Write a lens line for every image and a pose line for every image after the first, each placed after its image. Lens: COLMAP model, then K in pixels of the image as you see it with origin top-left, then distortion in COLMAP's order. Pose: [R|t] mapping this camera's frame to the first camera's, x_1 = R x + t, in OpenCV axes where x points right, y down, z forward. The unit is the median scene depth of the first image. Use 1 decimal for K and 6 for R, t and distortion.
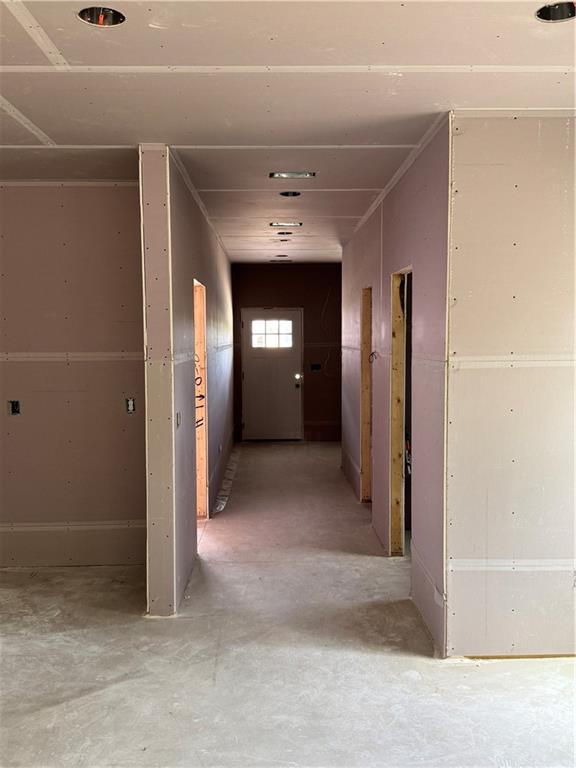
lens RADIAL K [[736.8, 0, 288.0], [0, 736.8, 384.0], [0, 0, 1]] dist [0.012362, -0.018780]
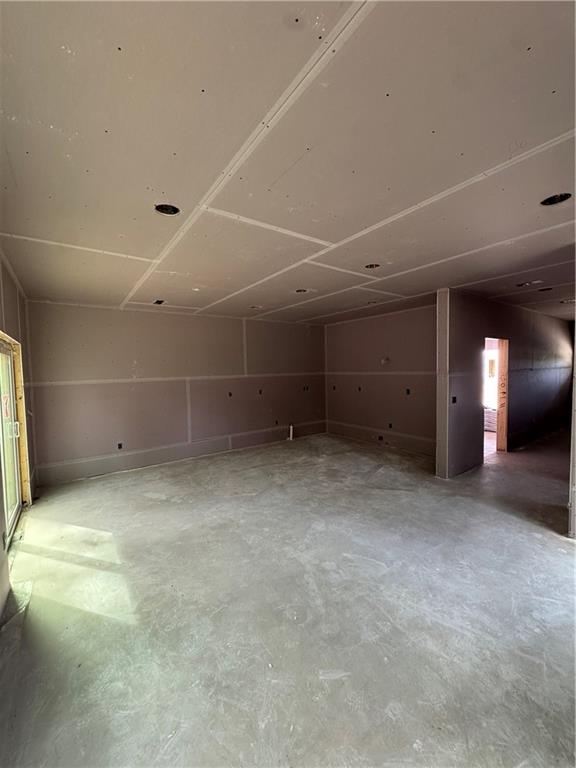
lens RADIAL K [[309.3, 0, 278.0], [0, 309.3, 382.5], [0, 0, 1]] dist [-0.000347, -0.000109]
pose [[0.549146, 0.033863, -0.835040, 0.426727], [-0.039972, 0.999099, 0.014230, 0.000918], [0.834770, 0.025564, 0.550005, -0.041245]]
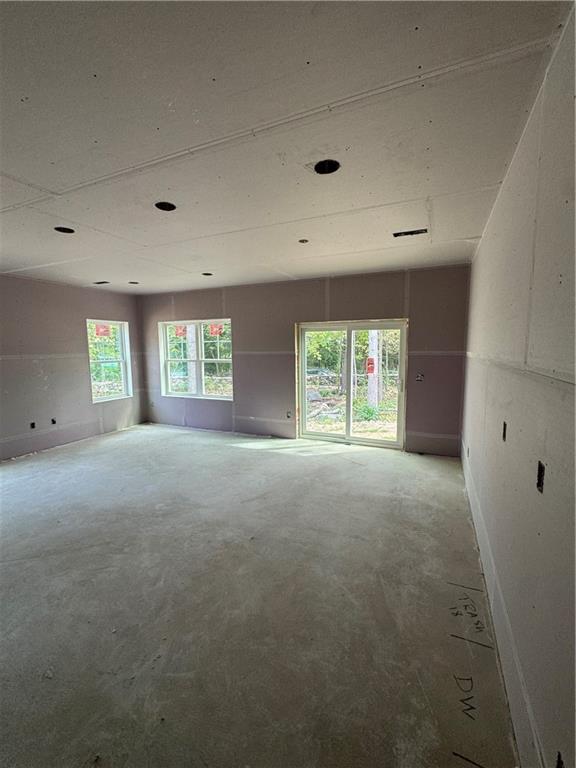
lens RADIAL K [[333.0, 0, 288.0], [0, 333.0, 384.0], [0, 0, 1]] dist [-0.001617, -0.000096]
pose [[-0.907755, -0.029442, 0.418466, -0.968444], [0.046309, 0.984405, 0.169715, -0.063094], [-0.416937, 0.173438, -0.892235, 1.181368]]
